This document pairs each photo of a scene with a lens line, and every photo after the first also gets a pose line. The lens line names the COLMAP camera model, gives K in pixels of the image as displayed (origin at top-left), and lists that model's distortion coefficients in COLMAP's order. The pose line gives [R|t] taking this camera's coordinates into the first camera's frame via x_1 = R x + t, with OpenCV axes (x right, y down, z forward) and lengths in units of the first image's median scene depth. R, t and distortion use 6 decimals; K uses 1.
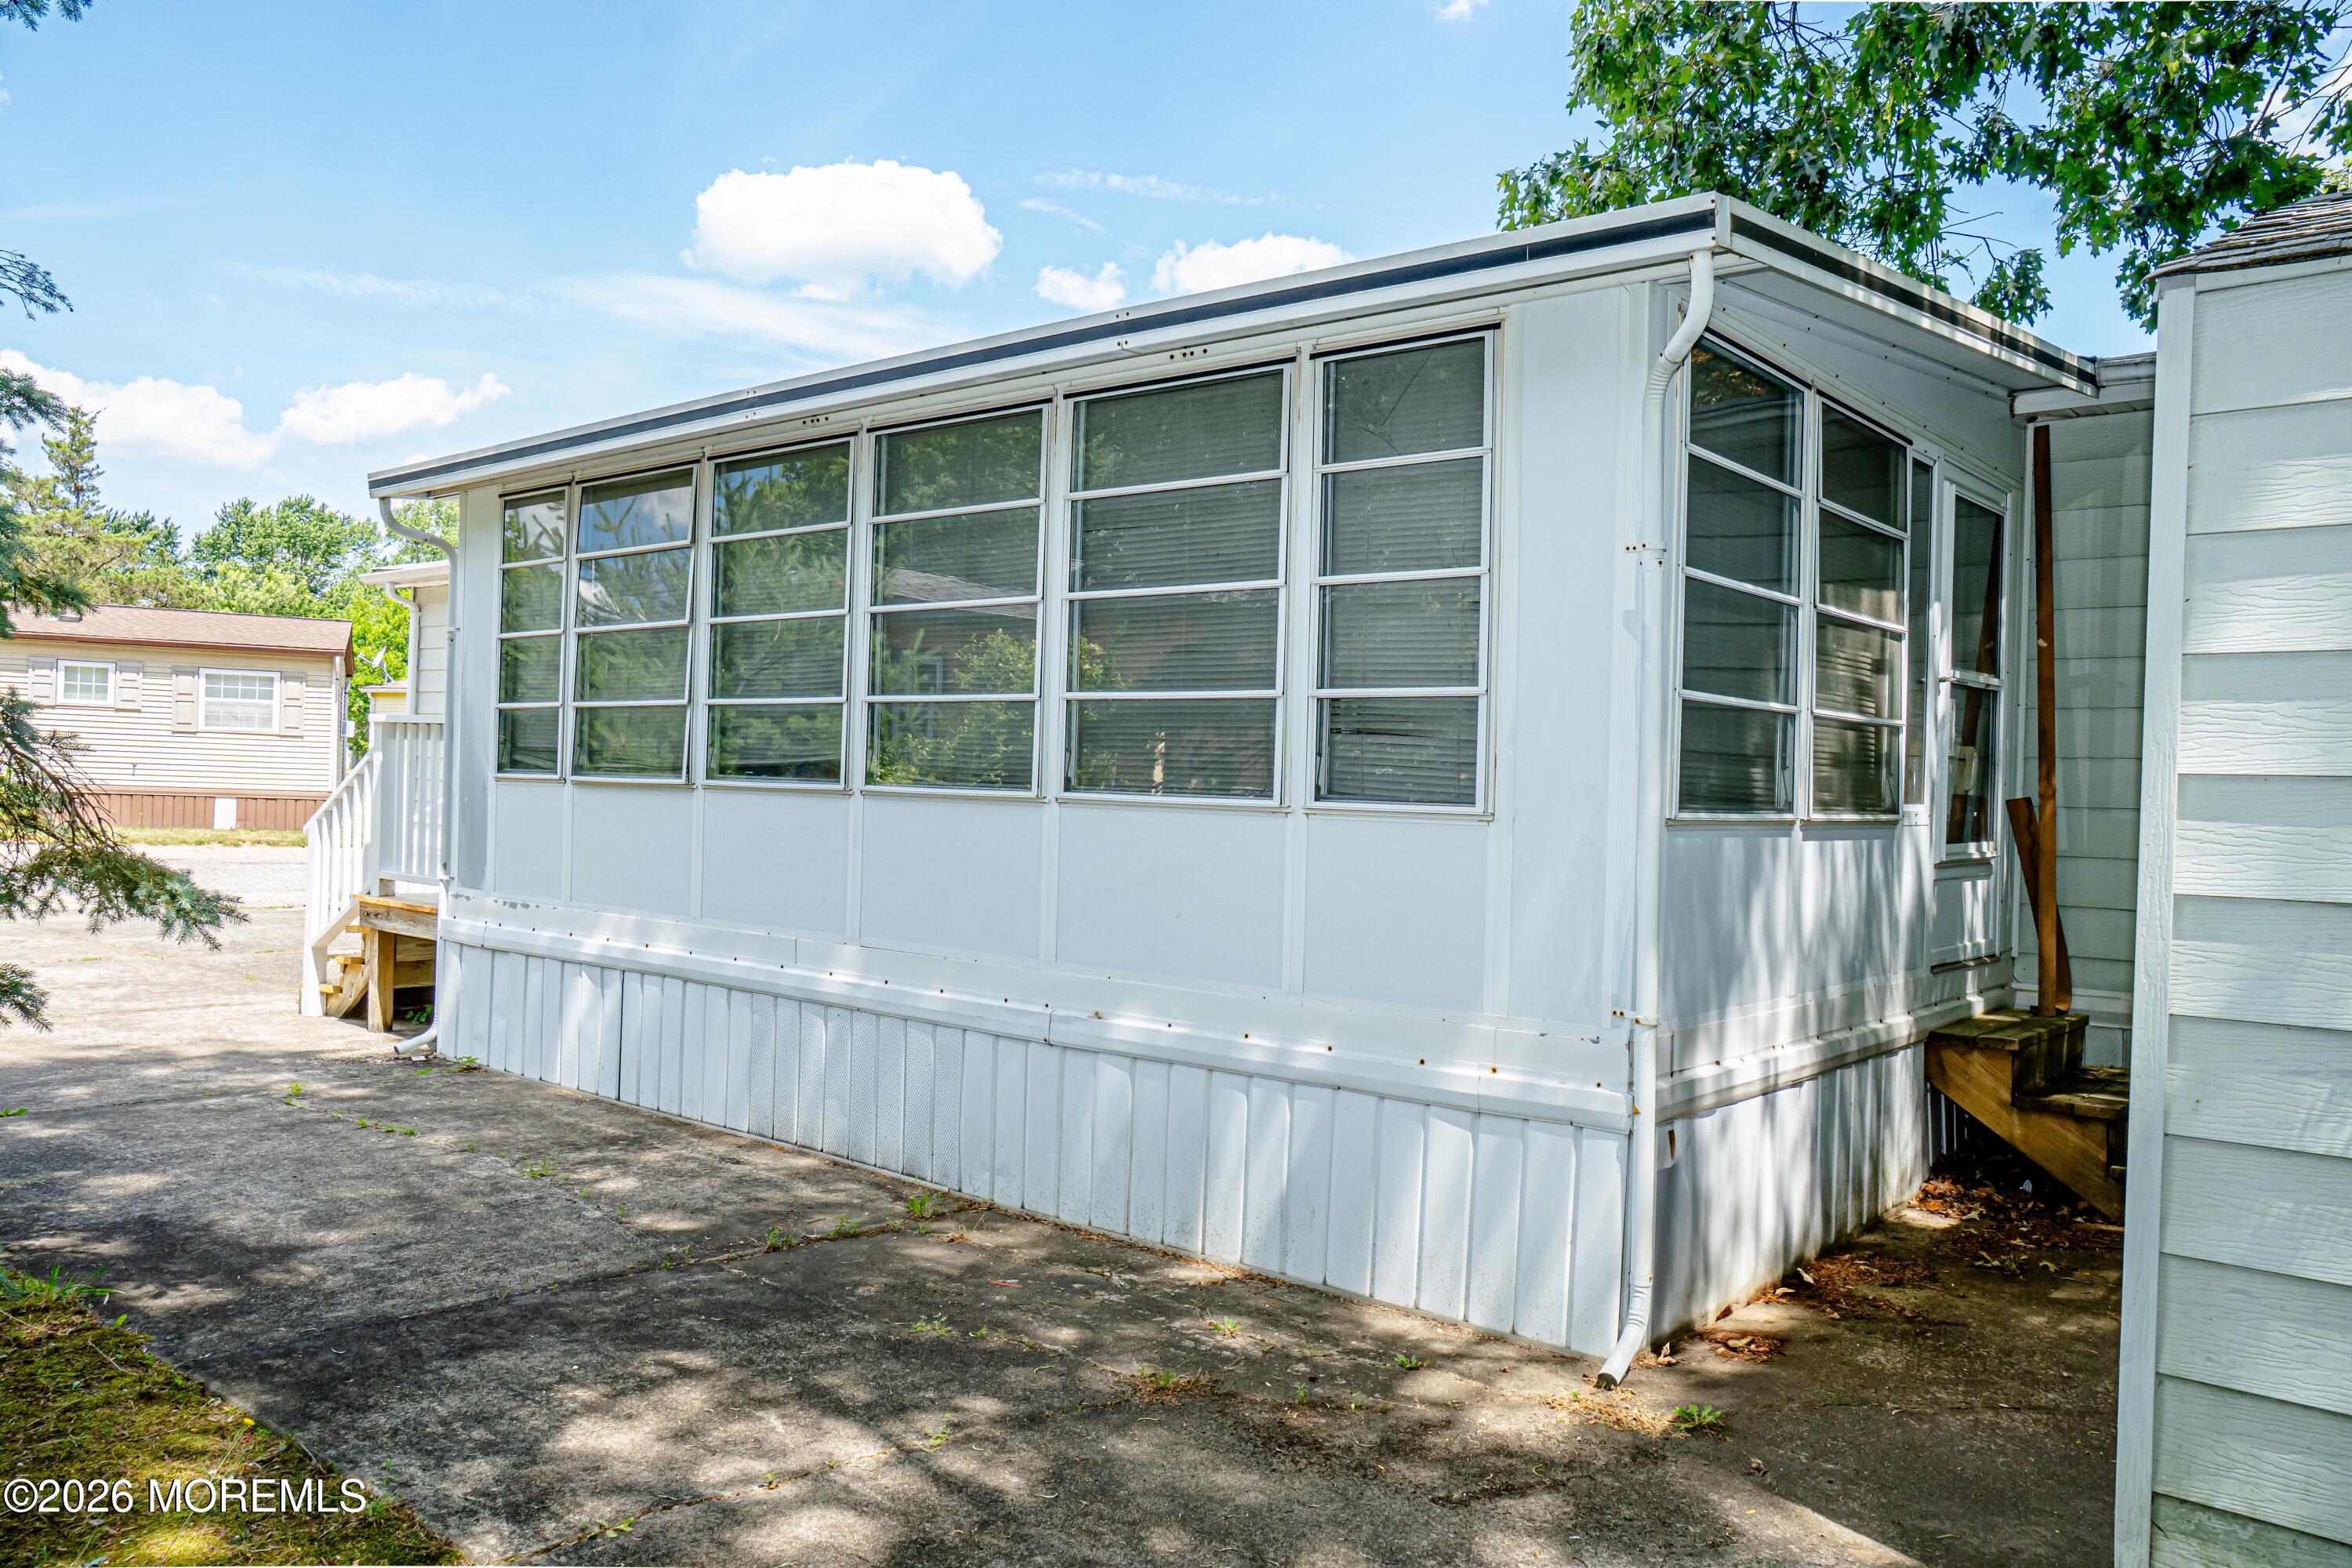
lens RADIAL K [[1734.7, 0, 1175.6], [0, 1734.7, 784.3], [0, 0, 1]] dist [-0.007836, -0.001839]
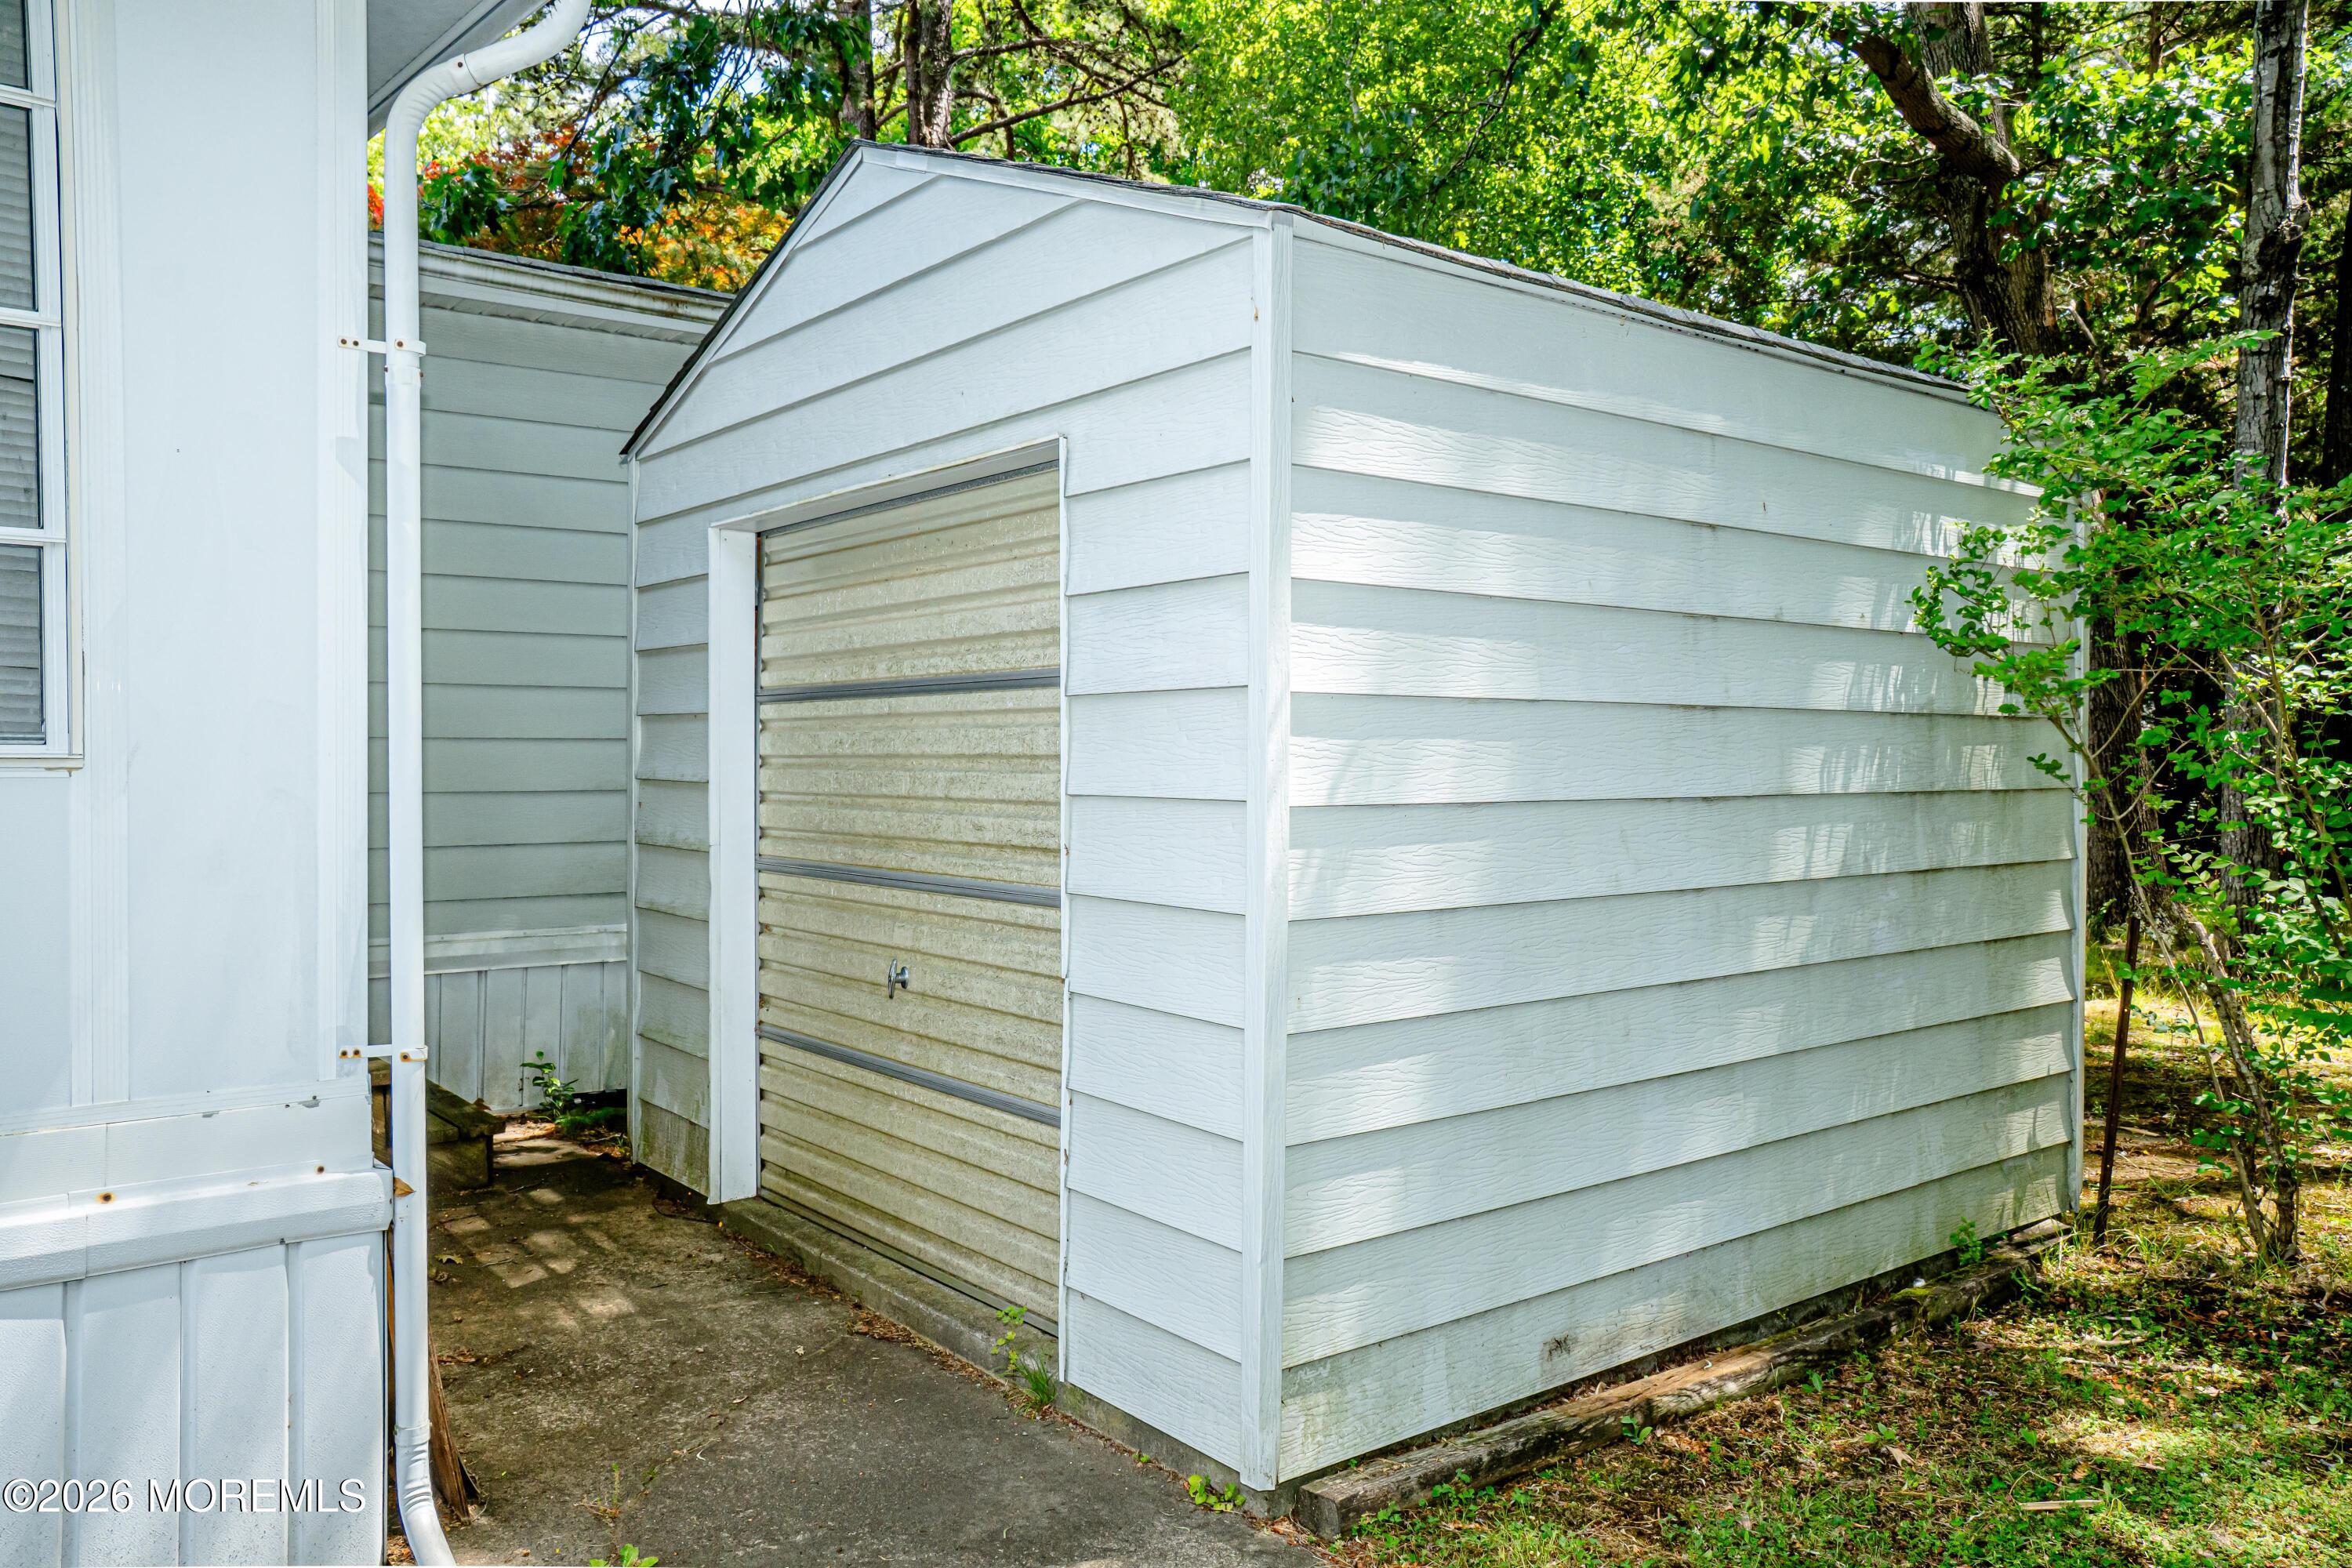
lens RADIAL K [[1734.7, 0, 1175.5], [0, 1734.7, 780.4], [0, 0, 1]] dist [-0.007836, -0.001839]
pose [[0.228704, -0.042276, 0.972578, -0.300113], [0.004919, 0.999094, 0.042272, 0.002472], [-0.973484, -0.004883, 0.228704, 0.533810]]
